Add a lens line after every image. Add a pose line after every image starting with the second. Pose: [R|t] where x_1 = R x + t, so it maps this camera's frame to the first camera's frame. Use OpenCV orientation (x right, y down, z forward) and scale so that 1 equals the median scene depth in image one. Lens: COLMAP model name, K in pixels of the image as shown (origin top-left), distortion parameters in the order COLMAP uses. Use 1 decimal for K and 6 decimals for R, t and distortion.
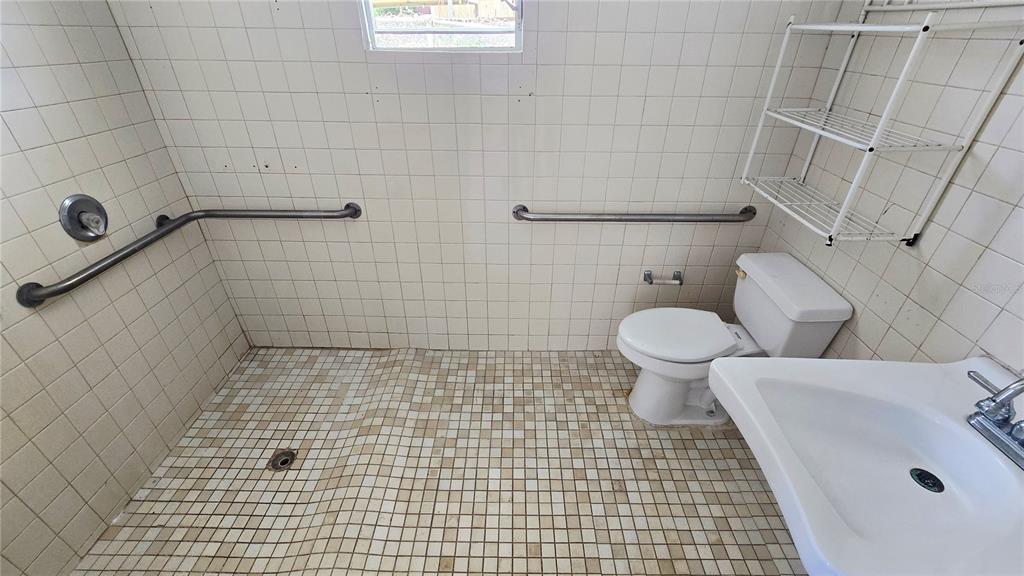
lens RADIAL K [[417.9, 0, 511.1], [0, 417.9, 289.2], [0, 0, 1]] dist [-0.007830, 0.001014]
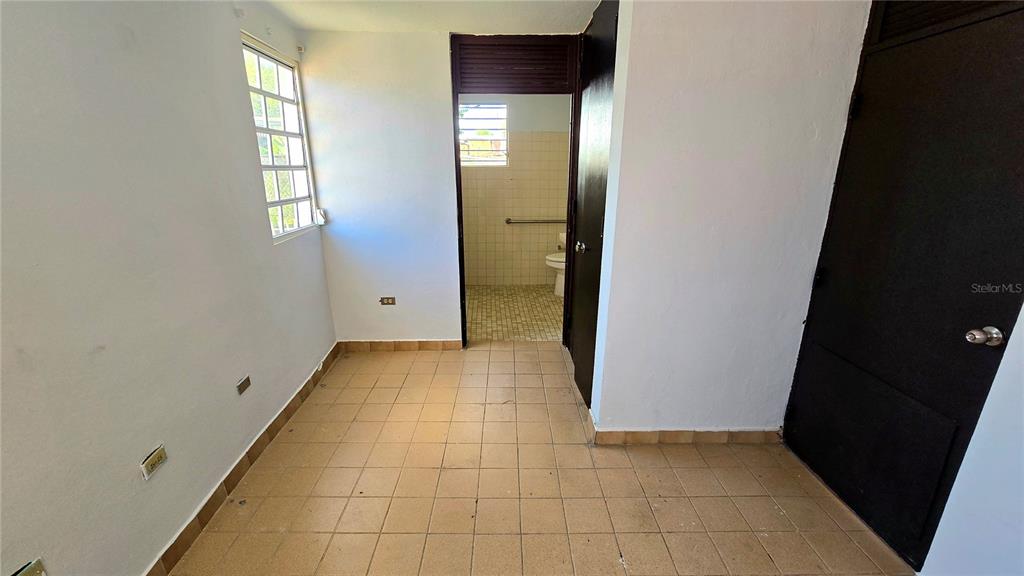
lens RADIAL K [[417.9, 0, 511.1], [0, 417.9, 289.2], [0, 0, 1]] dist [-0.007830, 0.001014]
pose [[0.998003, -0.015188, 0.061307, -0.126041], [0.030622, 0.965297, -0.259352, 0.898835], [-0.055241, 0.260711, 0.963835, -1.414832]]
